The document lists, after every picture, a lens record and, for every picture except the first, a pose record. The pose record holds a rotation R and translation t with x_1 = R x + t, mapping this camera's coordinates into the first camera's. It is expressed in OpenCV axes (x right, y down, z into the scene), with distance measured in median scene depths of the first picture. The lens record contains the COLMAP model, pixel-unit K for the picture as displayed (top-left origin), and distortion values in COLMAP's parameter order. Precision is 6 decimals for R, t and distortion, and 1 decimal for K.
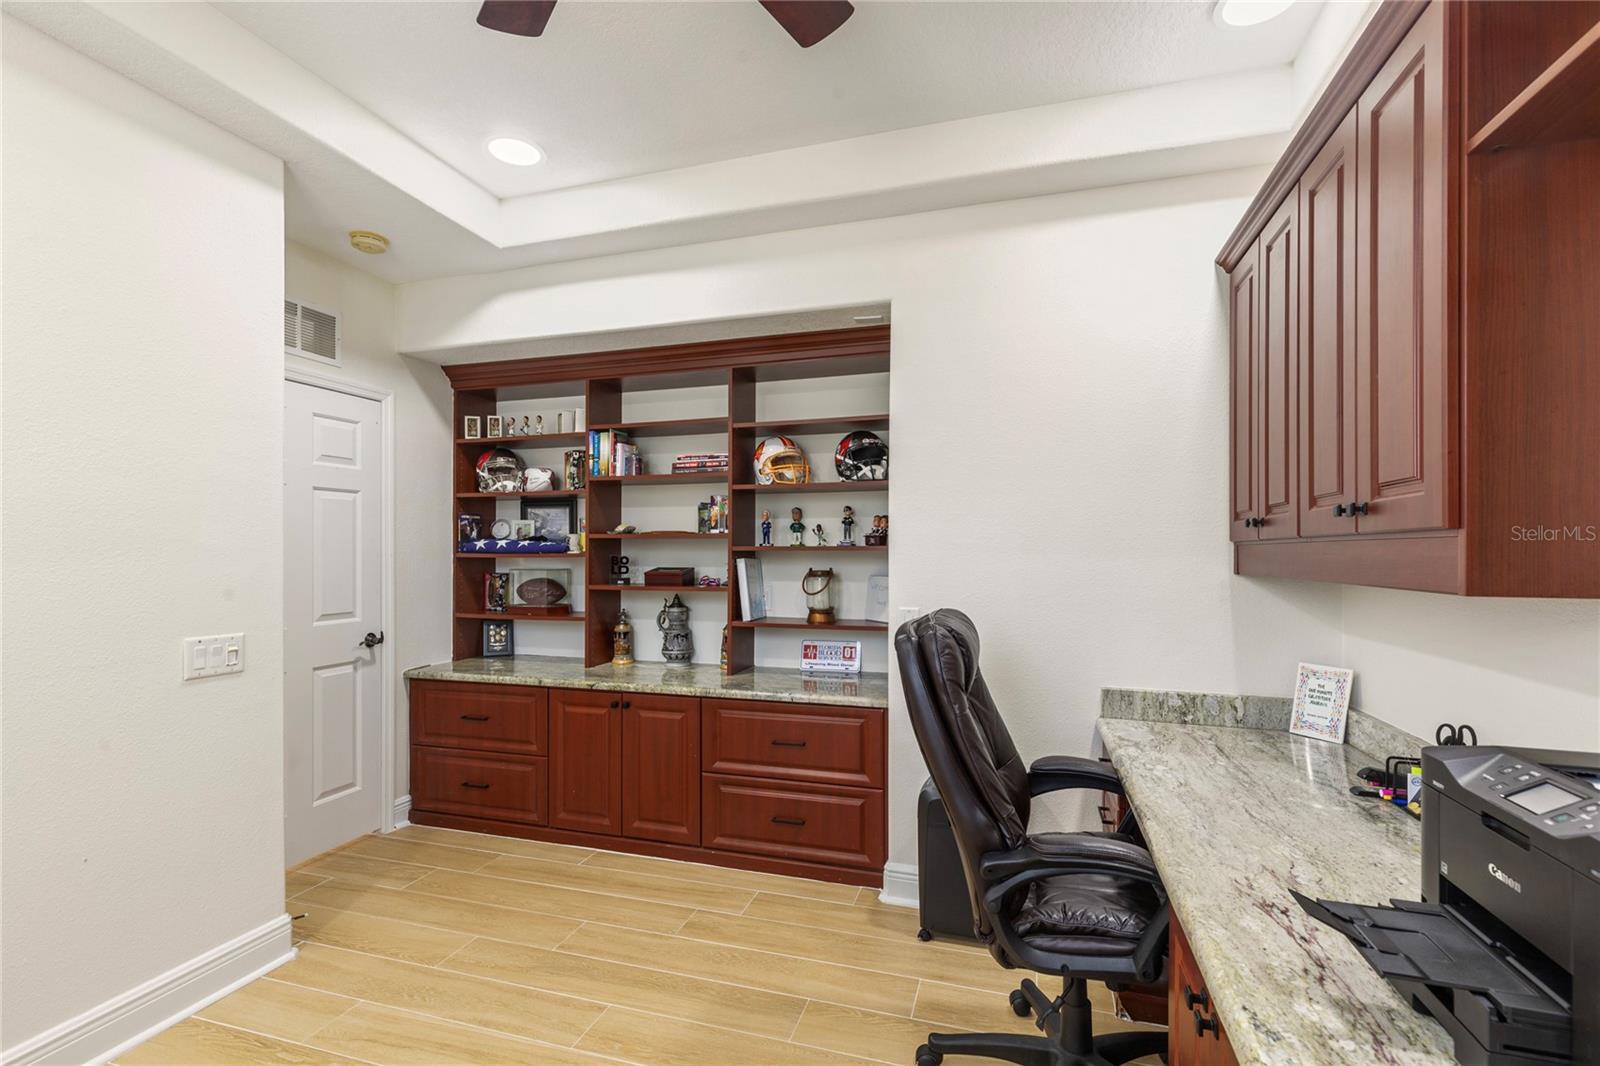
lens RADIAL K [[726.0, 0, 793.6], [0, 726.0, 531.7], [0, 0, 1]] dist [0.009970, -0.000686]
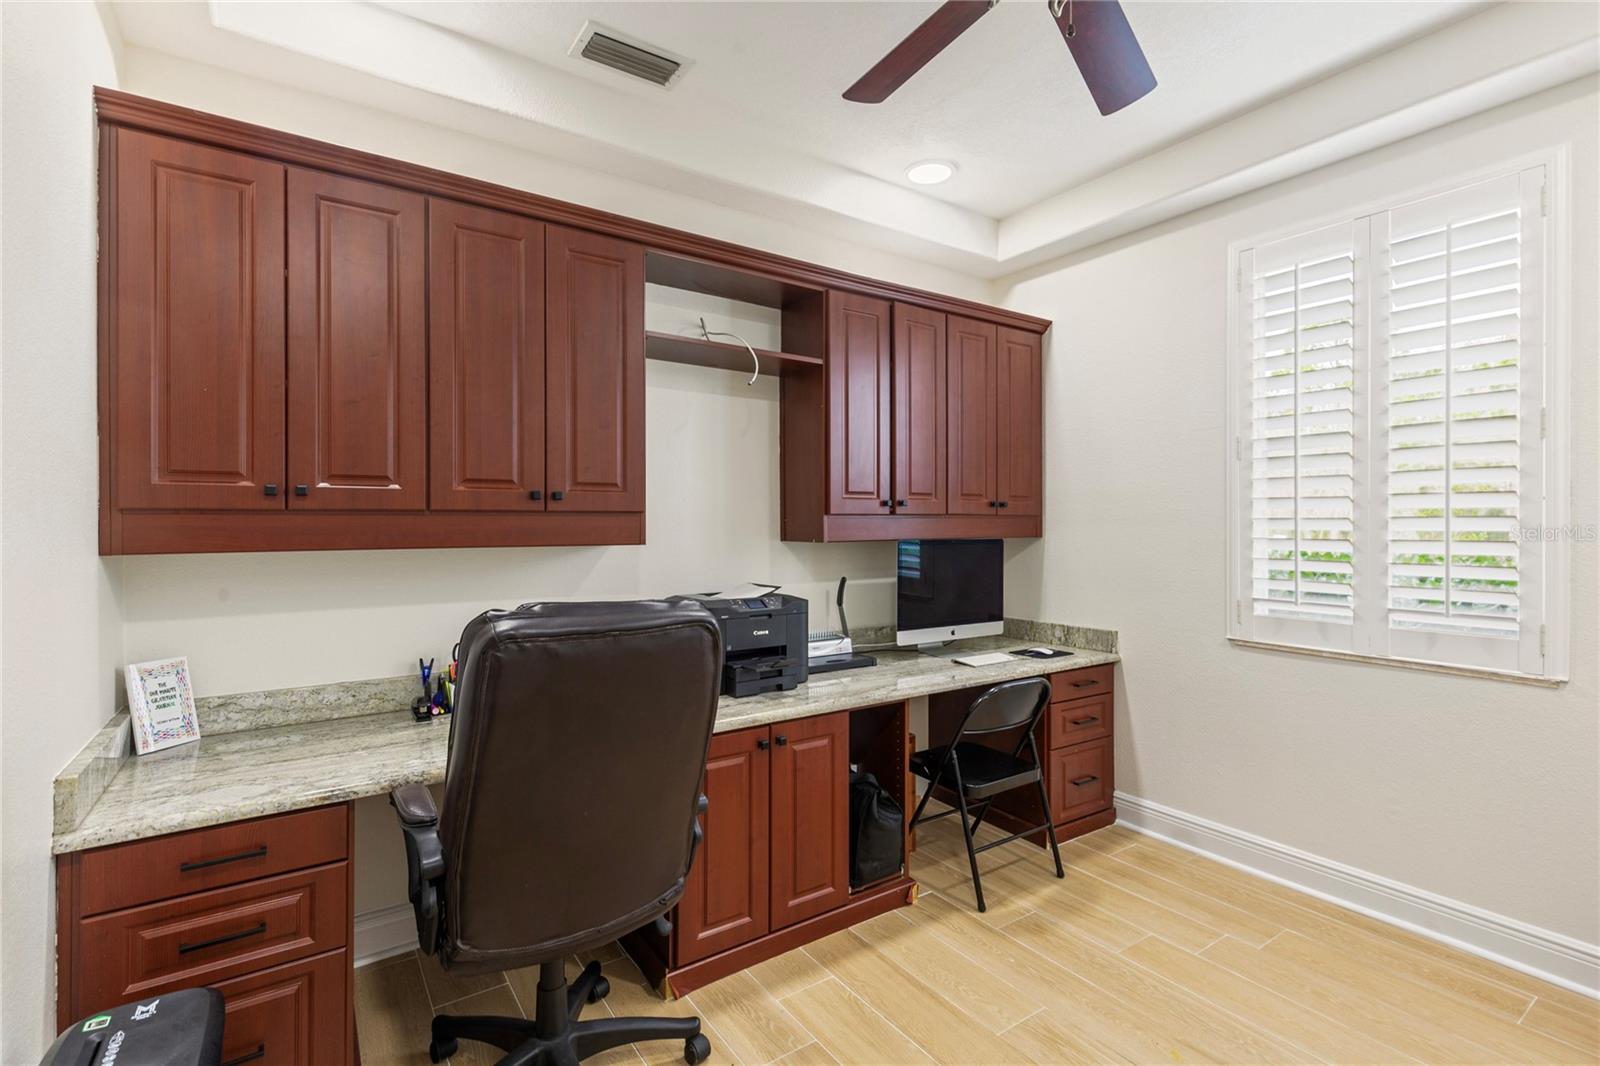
lens RADIAL K [[726.0, 0, 793.6], [0, 726.0, 531.7], [0, 0, 1]] dist [0.009970, -0.000686]
pose [[-0.783317, -0.001648, 0.621620, -0.363461], [-0.012617, 0.999833, -0.013248, 0.039868], [-0.621495, -0.018221, -0.783207, 1.226137]]
